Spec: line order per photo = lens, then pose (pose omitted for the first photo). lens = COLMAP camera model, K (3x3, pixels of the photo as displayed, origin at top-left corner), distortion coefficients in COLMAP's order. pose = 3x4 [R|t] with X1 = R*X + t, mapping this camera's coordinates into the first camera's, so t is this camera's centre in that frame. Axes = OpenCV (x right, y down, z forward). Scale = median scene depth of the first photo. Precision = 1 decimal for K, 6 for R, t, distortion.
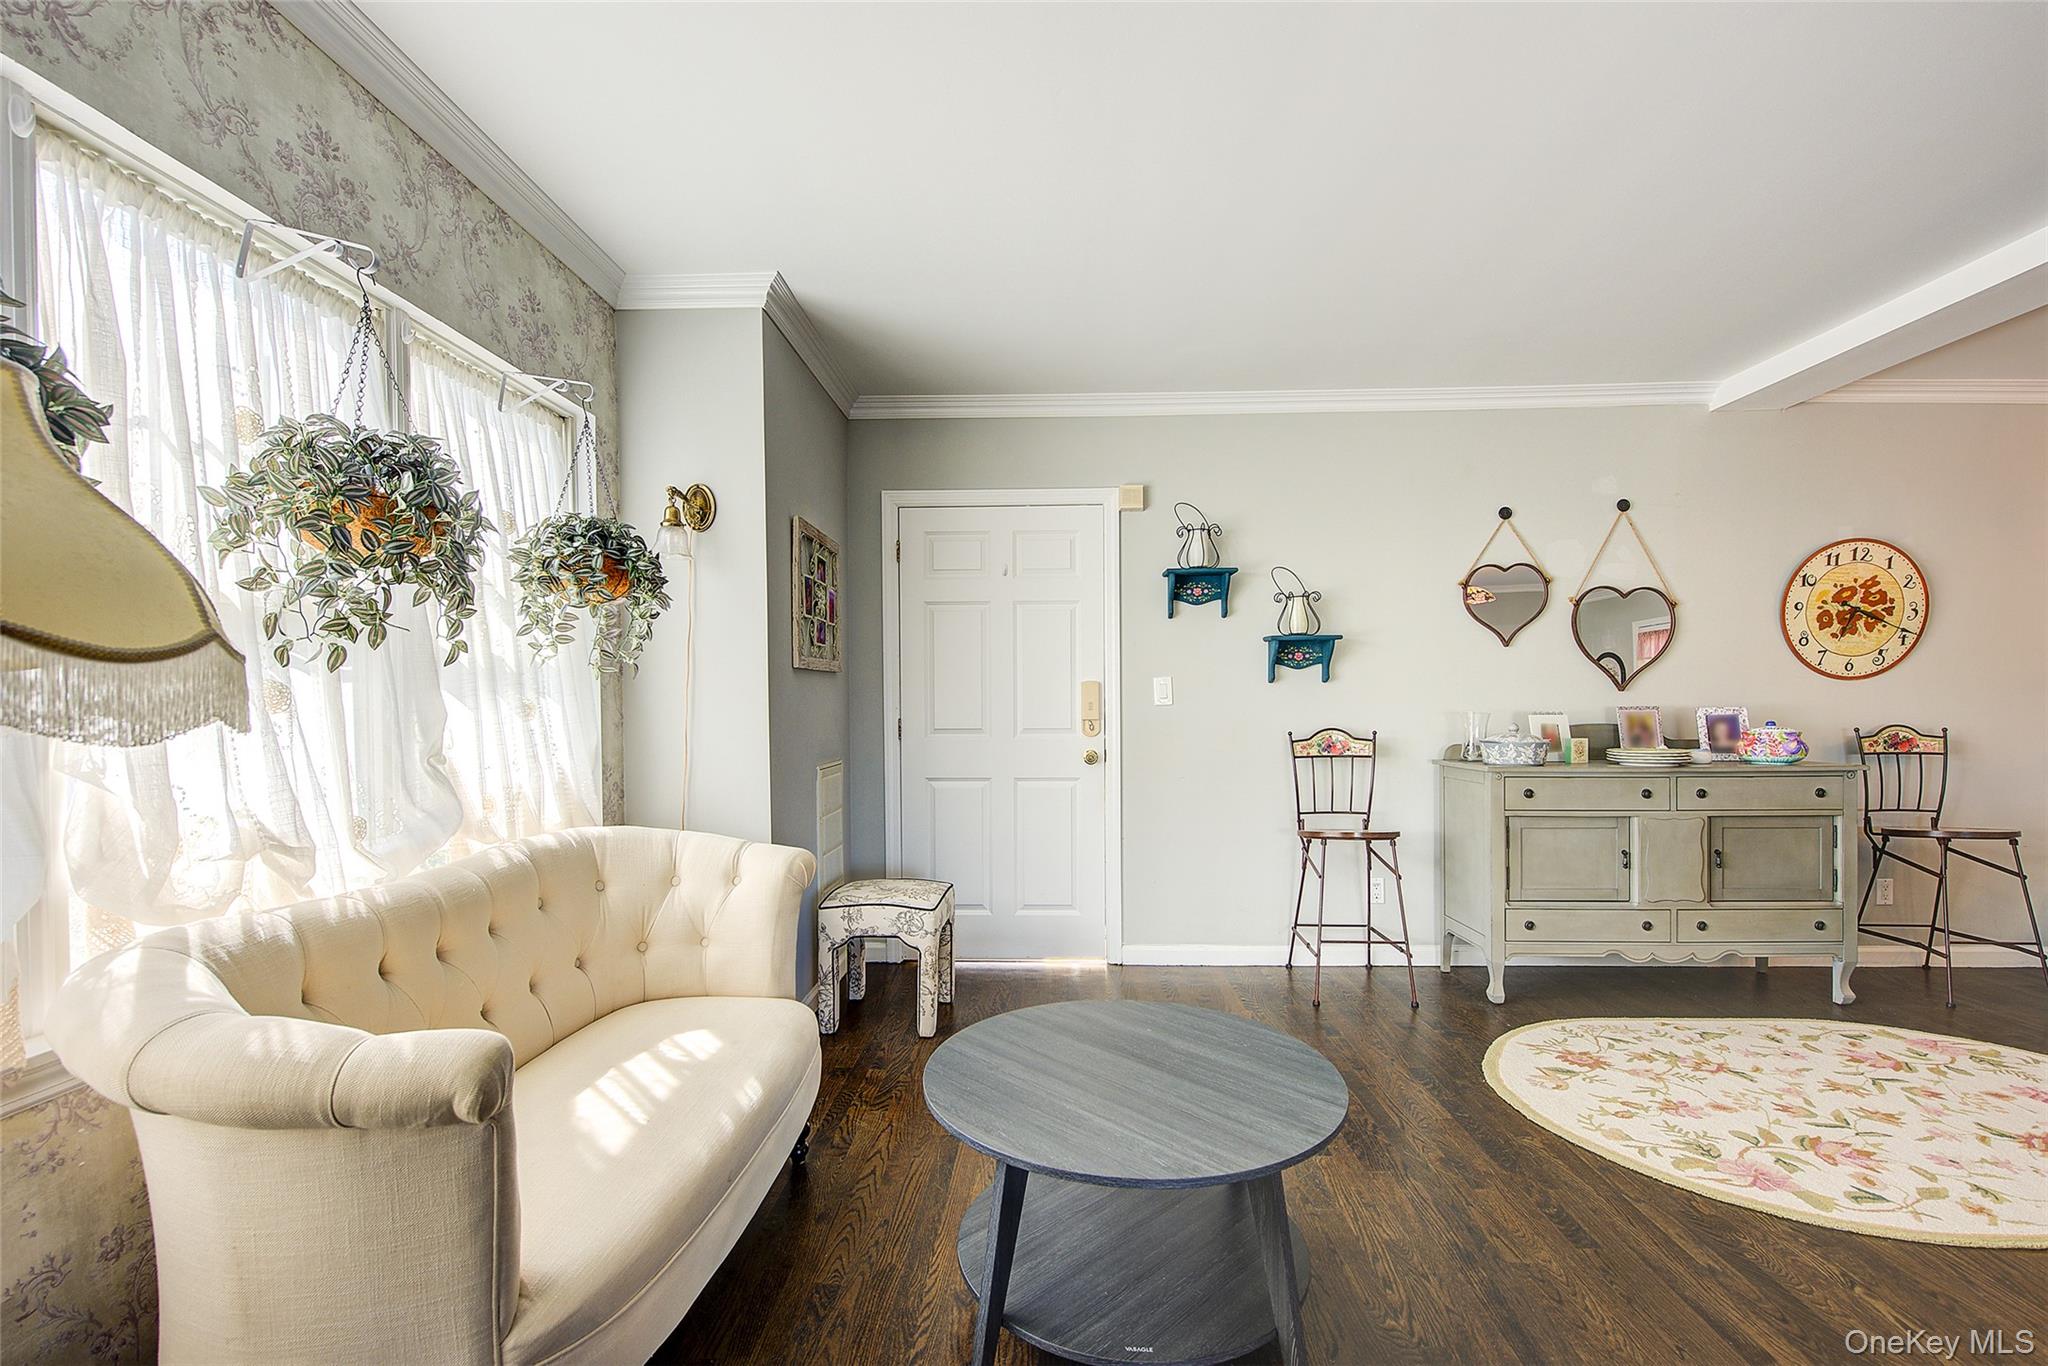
lens RADIAL K [[936.1, 0, 1036.7], [0, 936.1, 712.7], [0, 0, 1]] dist [0.005225, 0.000907]
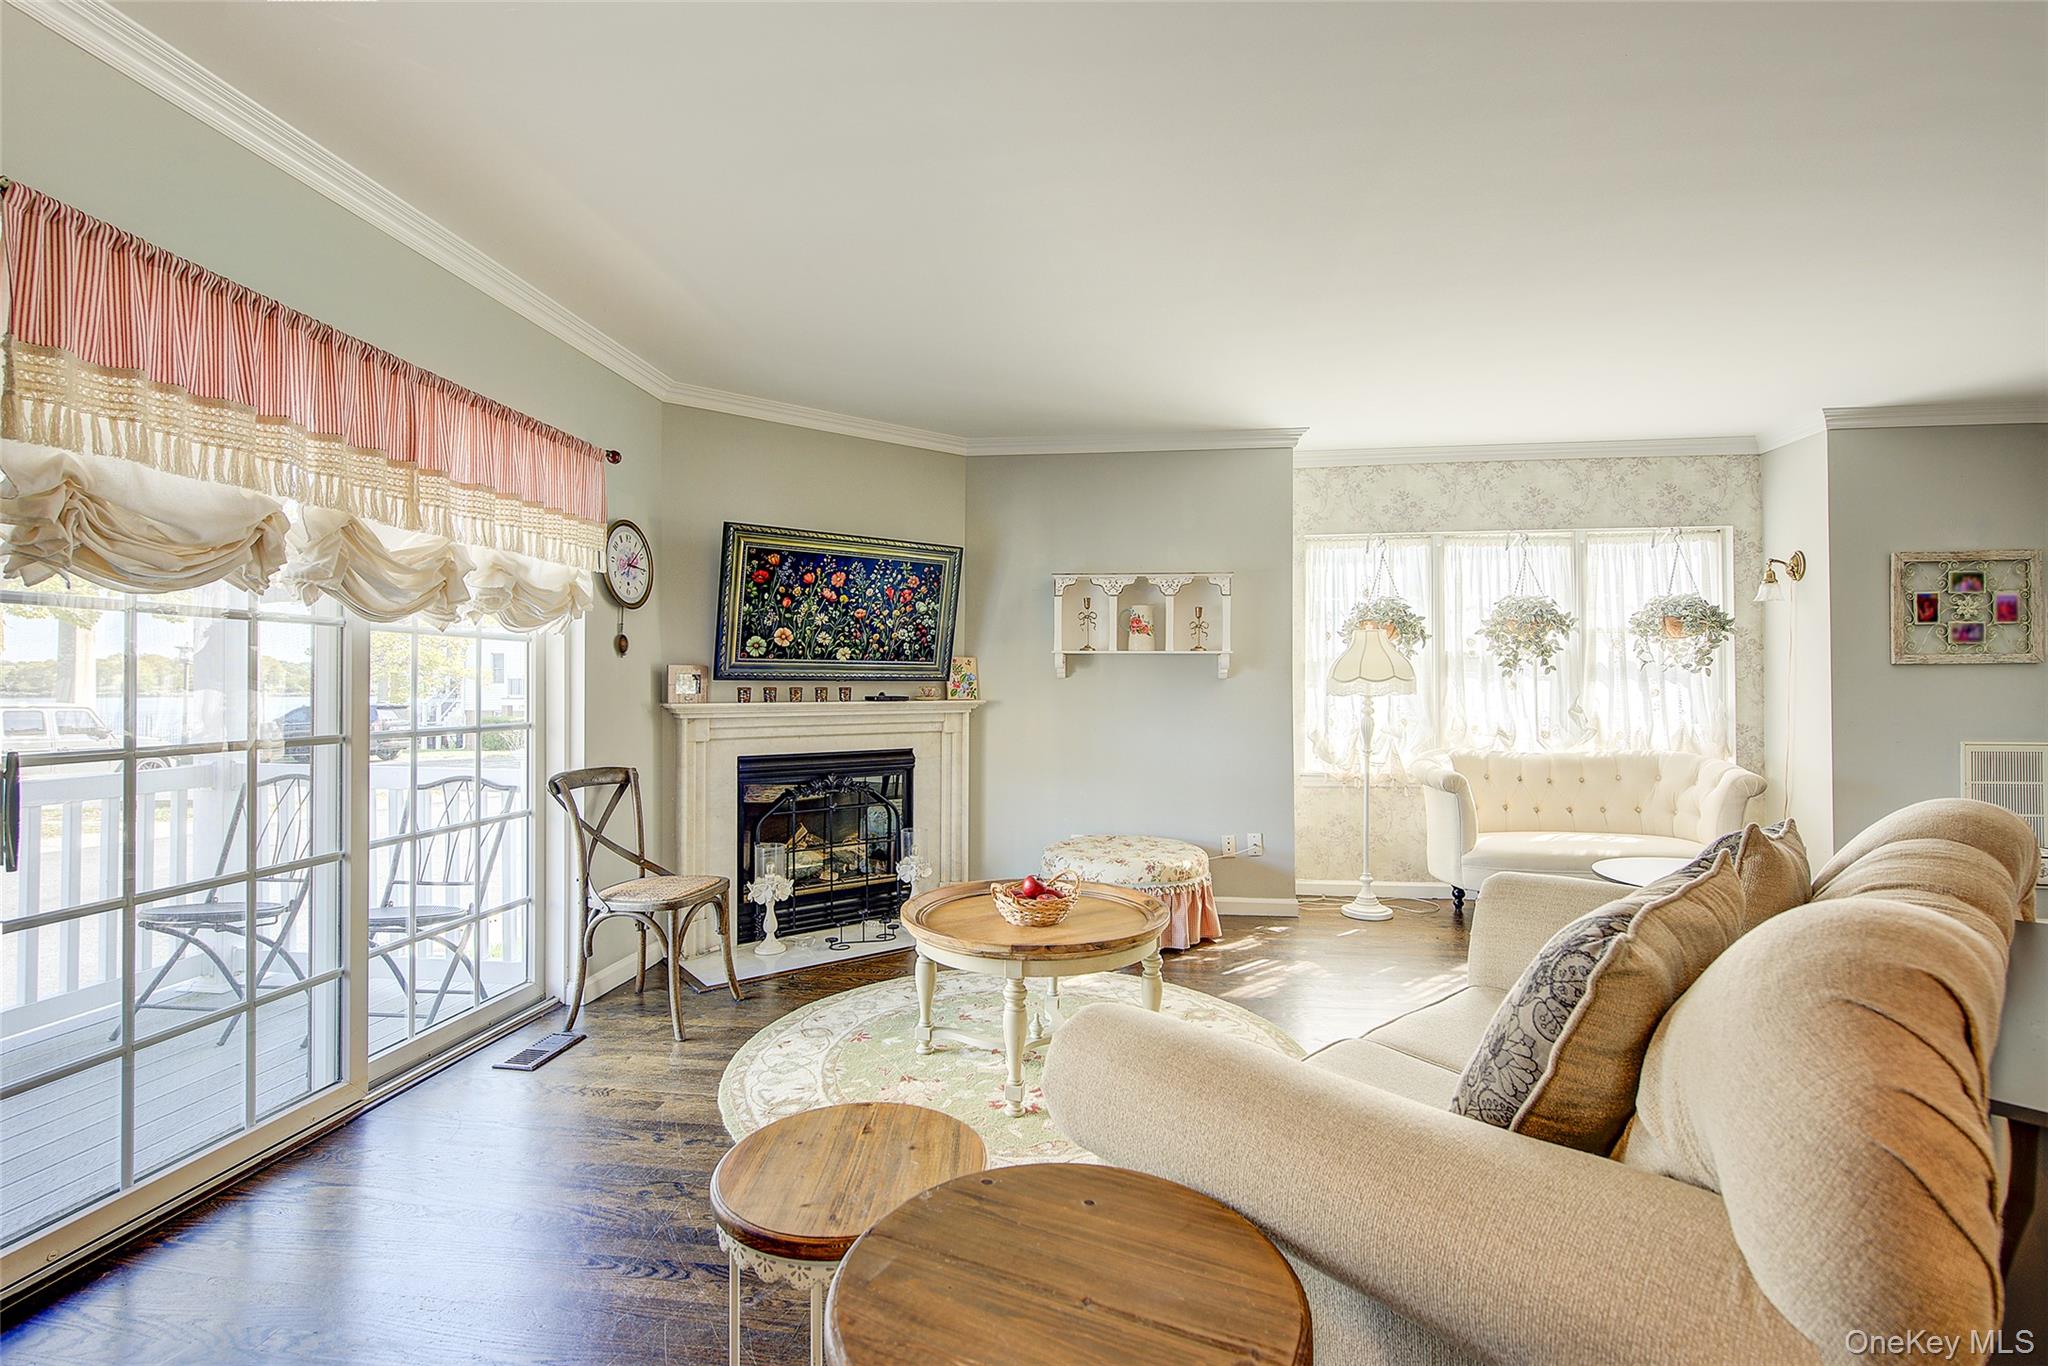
lens RADIAL K [[936.1, 0, 1012.0], [0, 936.1, 675.6], [0, 0, 1]] dist [0.005225, 0.000907]
pose [[-0.087122, -0.003604, -0.996191, 0.978378], [-0.020310, 0.999792, -0.001840, -0.002926], [0.995991, 0.020072, -0.087177, -0.128618]]
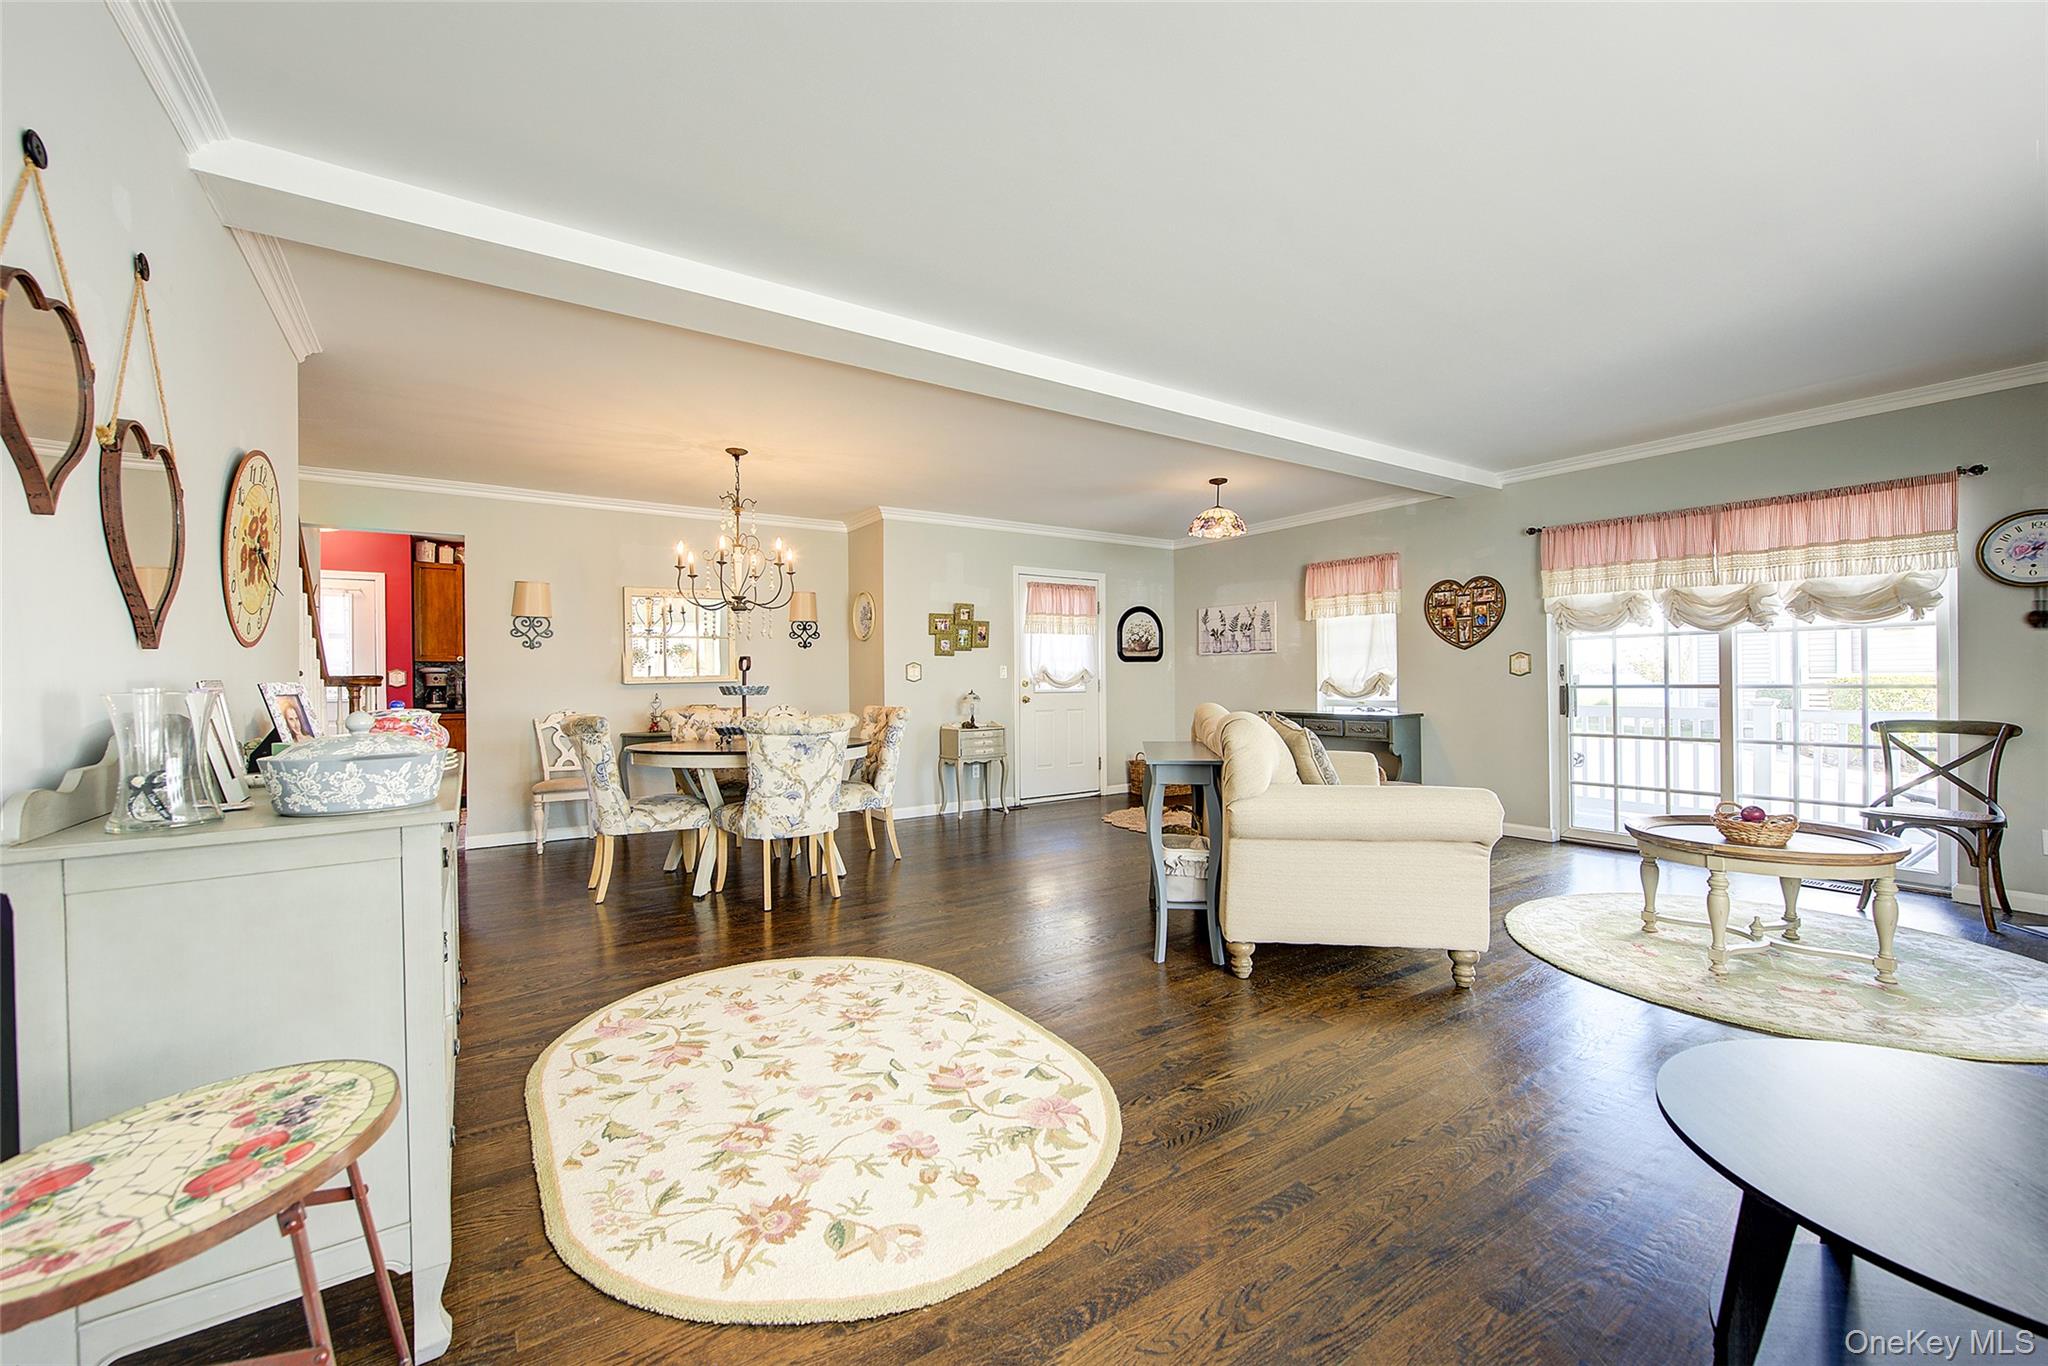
lens RADIAL K [[823.9, 0, 1018.0], [0, 823.9, 677.5], [0, 0, 1]] dist [-0.000540, -0.000891]
pose [[-0.579197, 0.015946, 0.815032, 0.019935], [0.028426, 0.999596, 0.000644, 0.005213], [-0.814692, 0.023541, -0.579416, 0.860290]]
